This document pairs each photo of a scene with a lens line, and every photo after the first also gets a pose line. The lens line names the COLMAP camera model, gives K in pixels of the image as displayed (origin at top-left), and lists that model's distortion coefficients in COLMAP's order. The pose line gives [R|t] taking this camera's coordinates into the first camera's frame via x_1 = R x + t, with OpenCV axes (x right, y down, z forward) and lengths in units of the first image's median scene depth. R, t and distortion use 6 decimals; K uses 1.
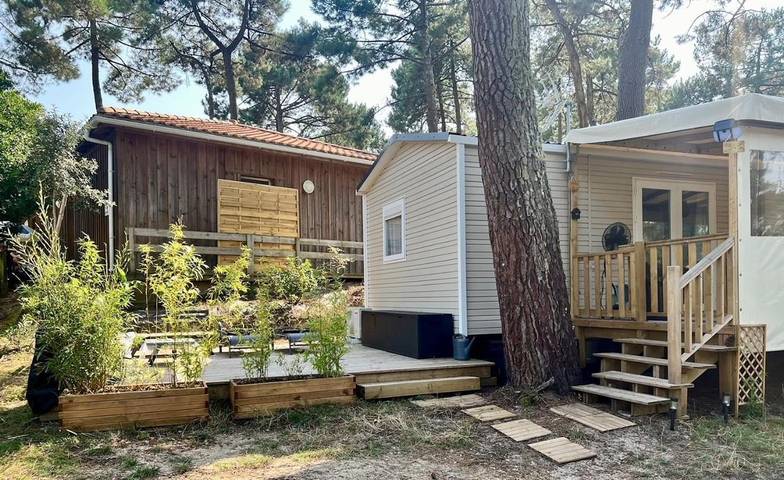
lens RADIAL K [[571.2, 0, 392.5], [0, 571.2, 302.0], [0, 0, 1]] dist [0.032688, -0.056831]
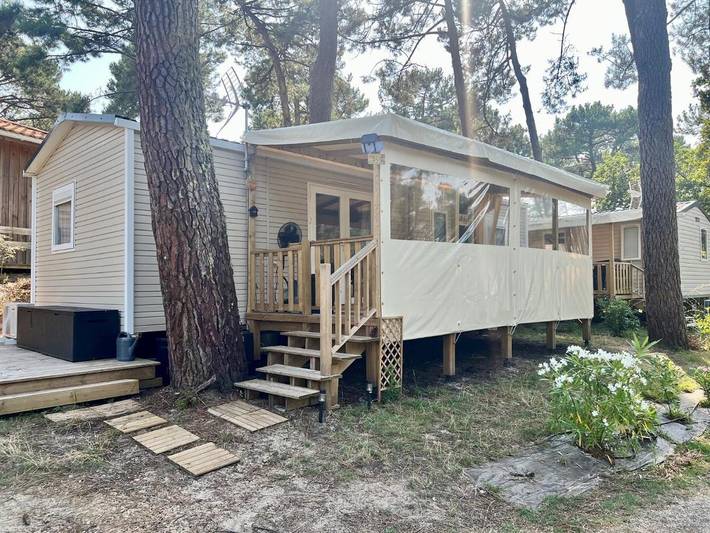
lens RADIAL K [[519.7, 0, 355.0], [0, 519.7, 266.5], [0, 0, 1]] dist [0.053410, -0.098289]
pose [[0.908485, 0.020960, 0.417392, 0.121096], [0.001372, 0.998587, -0.053130, -0.004719], [-0.417916, 0.048840, 0.907172, 0.090382]]
